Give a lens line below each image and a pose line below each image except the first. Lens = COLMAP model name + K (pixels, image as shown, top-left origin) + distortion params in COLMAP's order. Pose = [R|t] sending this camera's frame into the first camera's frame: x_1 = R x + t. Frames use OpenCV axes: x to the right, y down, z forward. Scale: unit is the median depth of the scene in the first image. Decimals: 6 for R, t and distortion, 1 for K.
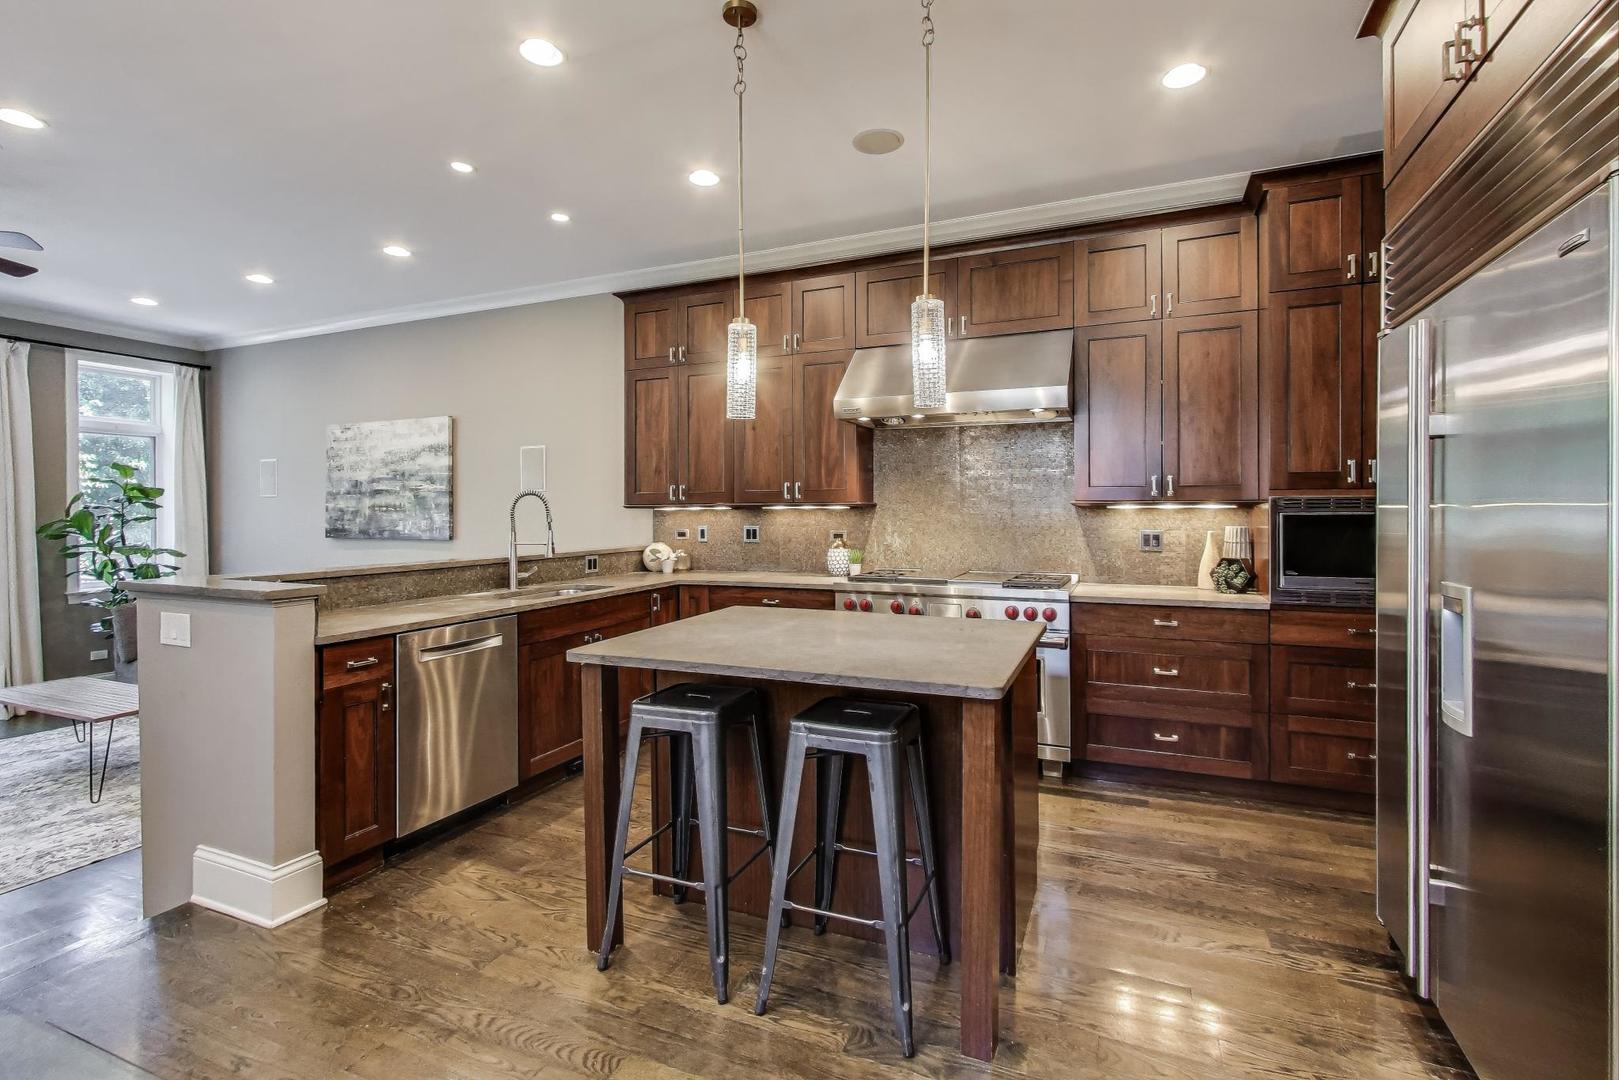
lens RADIAL K [[748.9, 0, 804.3], [0, 748.9, 516.9], [0, 0, 1]] dist [0.008188, -0.002535]
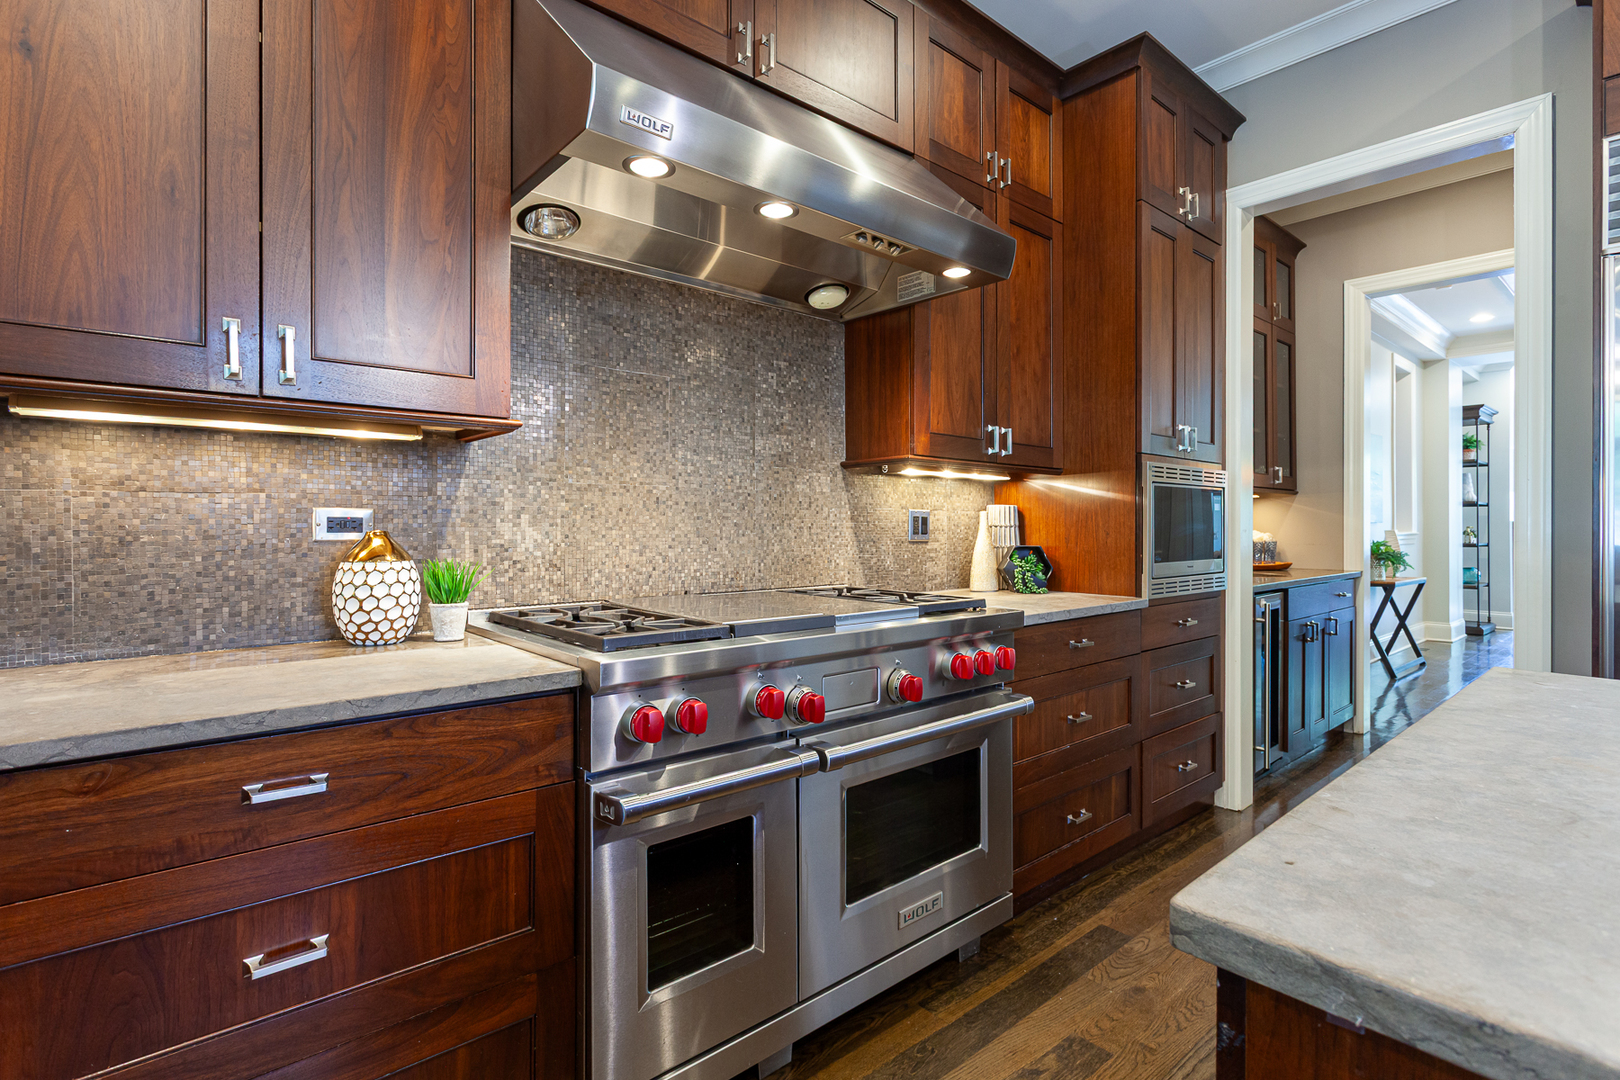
lens RADIAL K [[781.3, 0, 818.6], [0, 781.3, 517.7], [0, 0, 1]] dist [-0.006029, 0.001846]
pose [[0.401434, 0.009708, 0.915836, -0.137097], [0.002355, 0.999930, -0.011631, 0.020970], [-0.915885, 0.006826, 0.401383, 0.521437]]
